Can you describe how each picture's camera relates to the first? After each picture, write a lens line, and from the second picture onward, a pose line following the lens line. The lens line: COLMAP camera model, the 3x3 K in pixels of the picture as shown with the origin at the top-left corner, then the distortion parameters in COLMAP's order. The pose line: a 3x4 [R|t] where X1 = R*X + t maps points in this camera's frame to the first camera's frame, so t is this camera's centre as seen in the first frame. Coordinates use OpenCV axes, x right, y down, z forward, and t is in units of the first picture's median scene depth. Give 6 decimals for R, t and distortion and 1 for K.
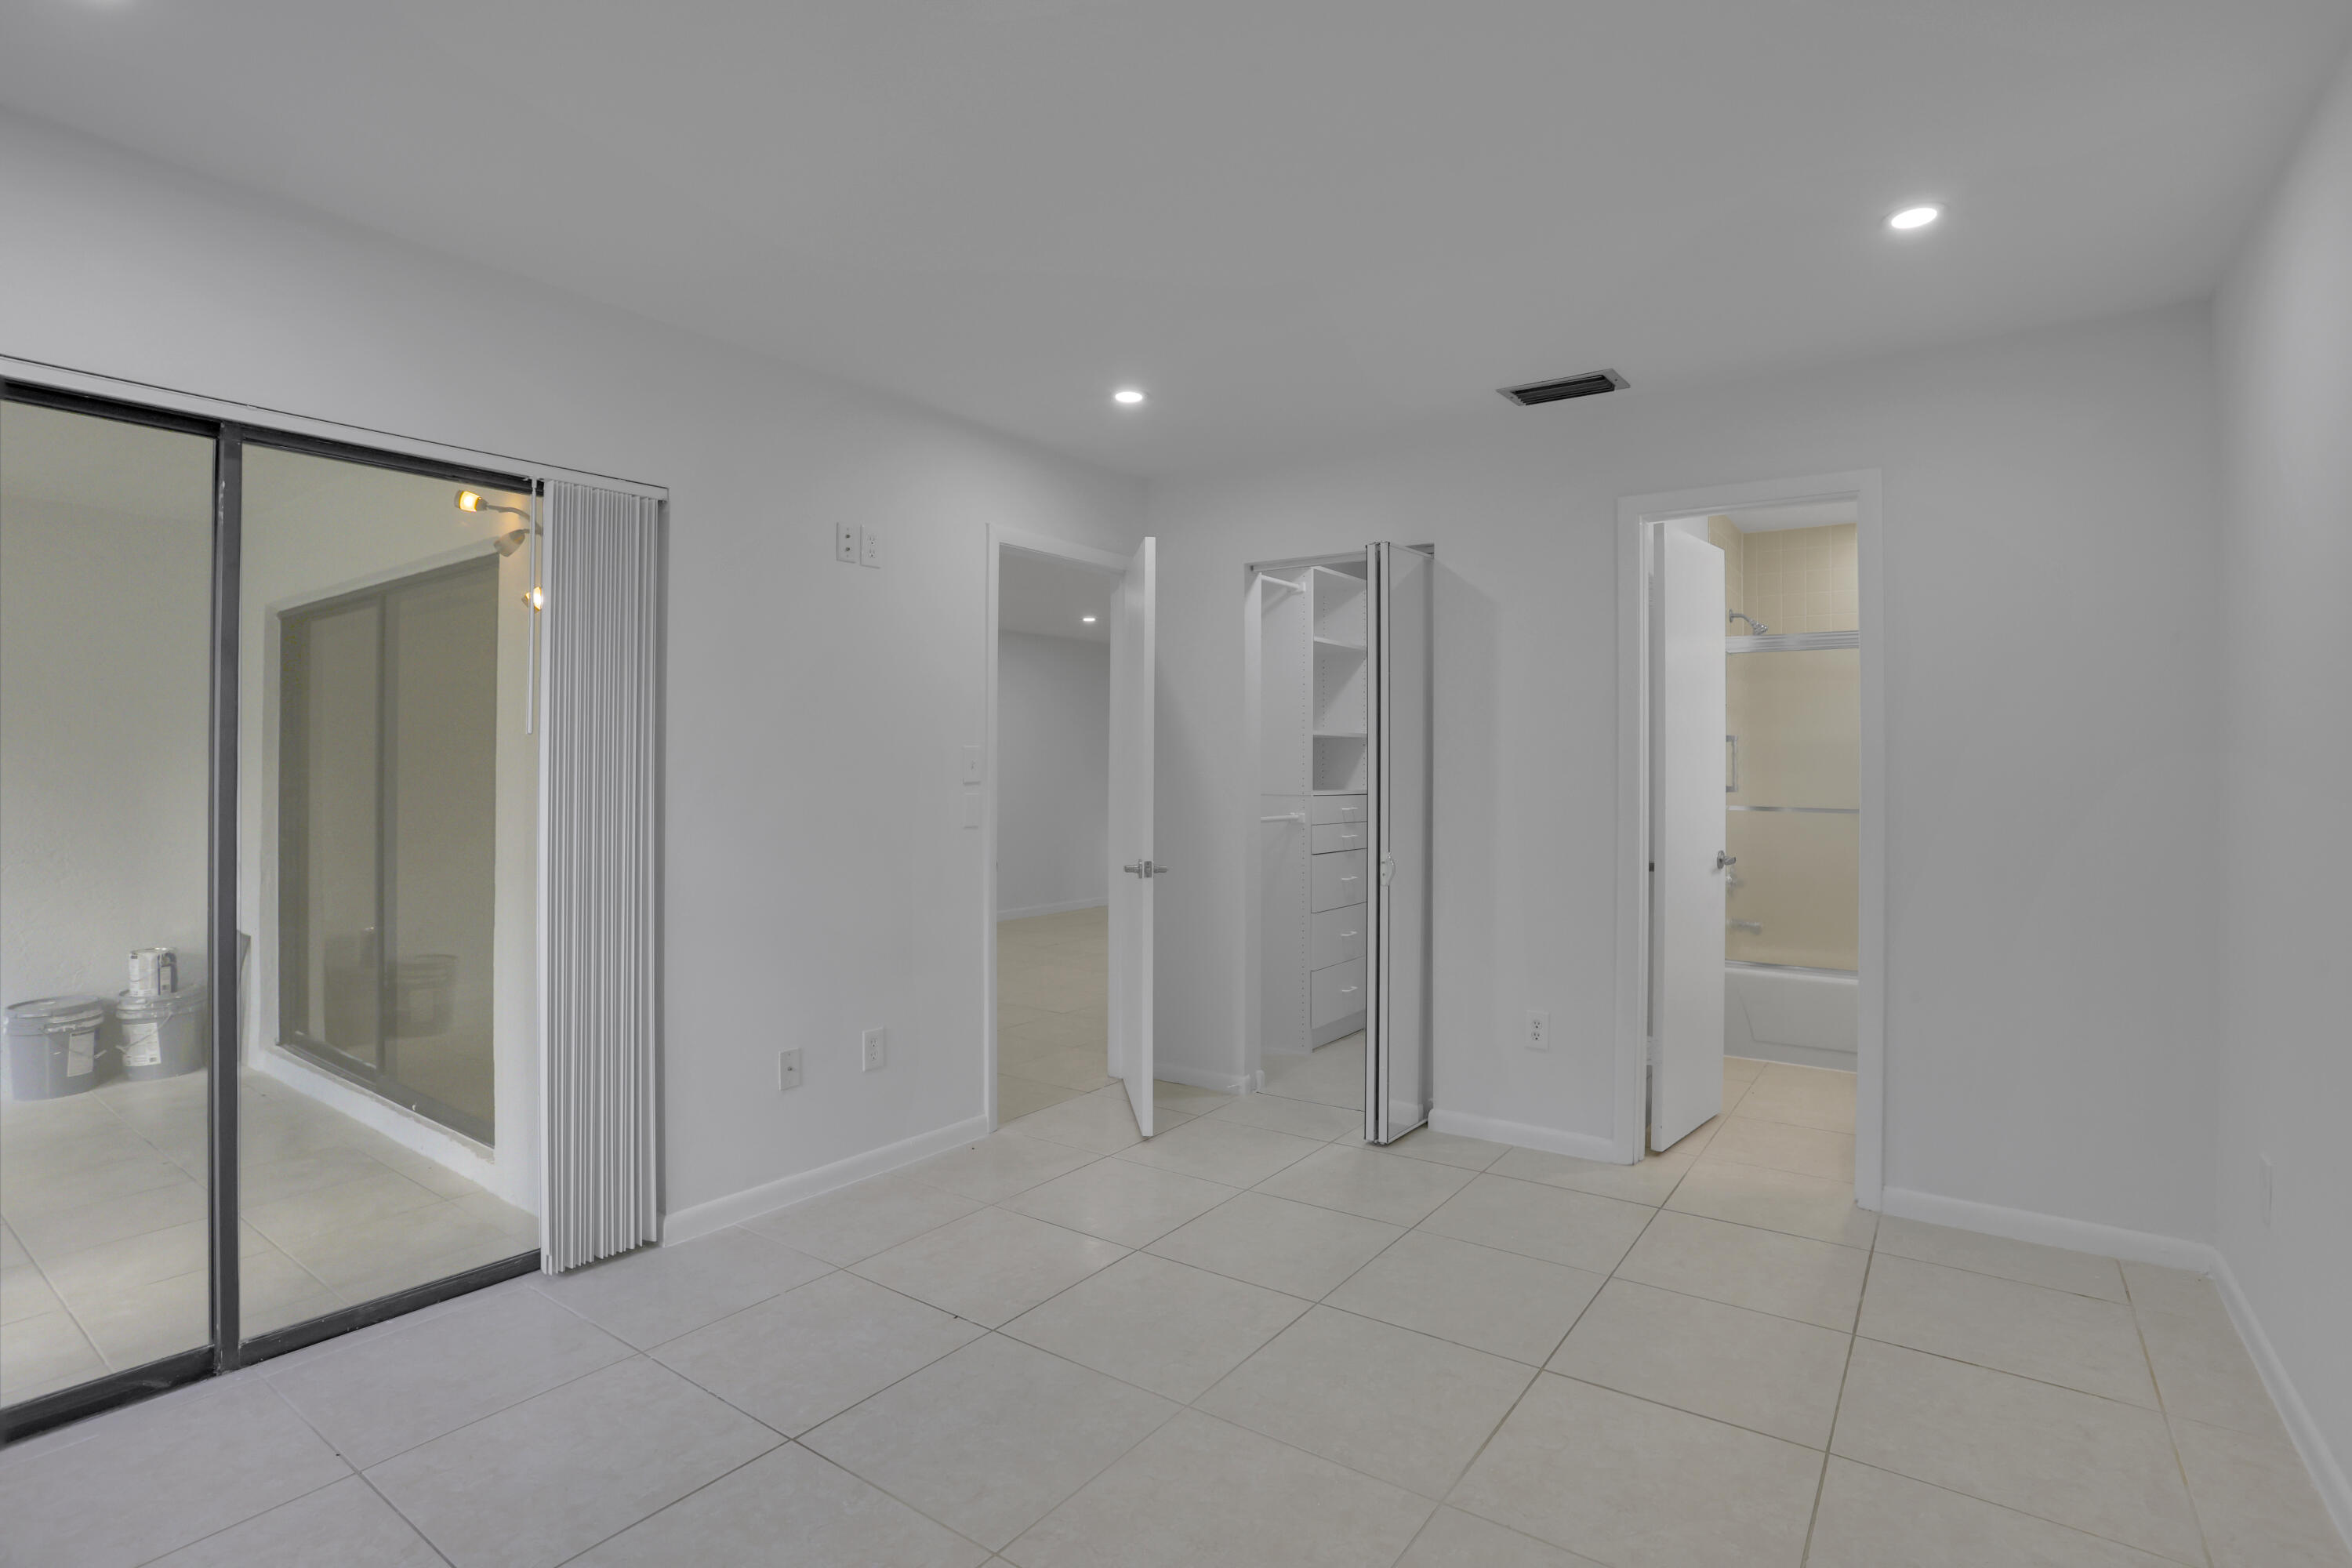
lens RADIAL K [[1125.9, 0, 1176.0], [0, 1125.9, 784.0], [0, 0, 1]] dist [-0.072168, 0.027252]
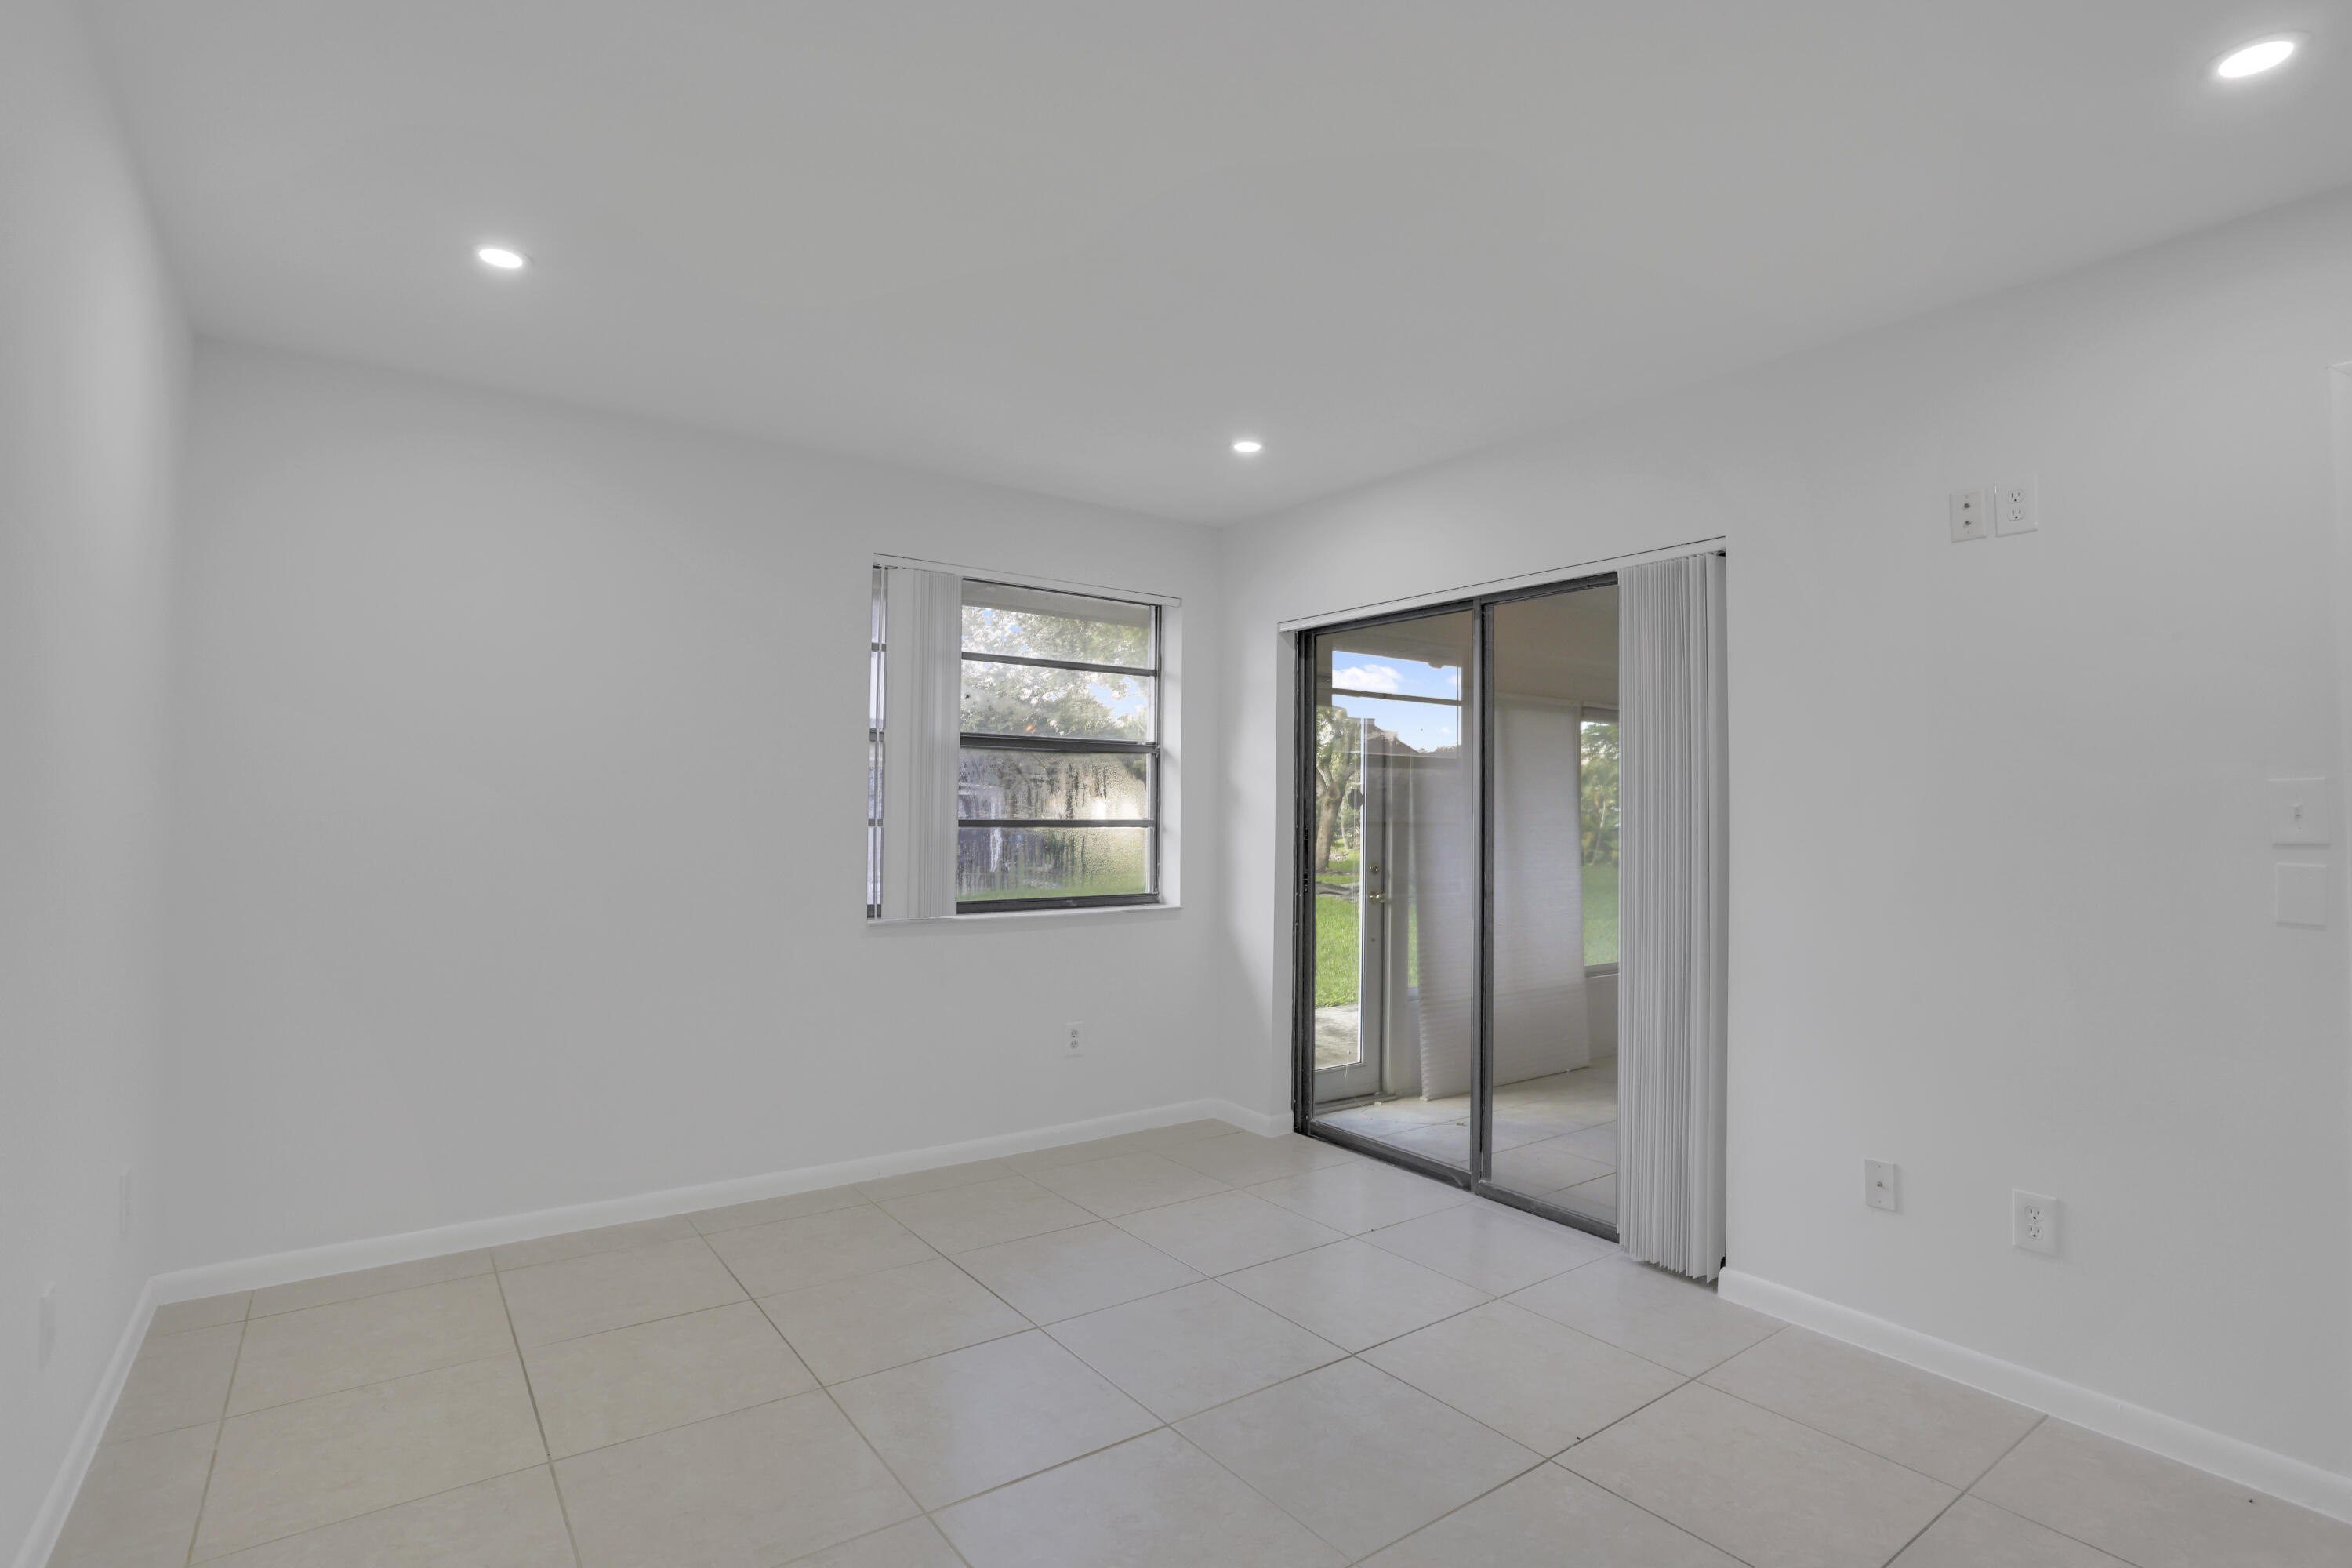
lens RADIAL K [[1125.9, 0, 1176.0], [0, 1125.9, 784.0], [0, 0, 1]] dist [-0.072168, 0.027252]
pose [[-0.296264, -0.007546, -0.955076, 0.639447], [0.002041, 0.999962, -0.008534, -0.036994], [0.955104, -0.004477, -0.296237, 0.824374]]
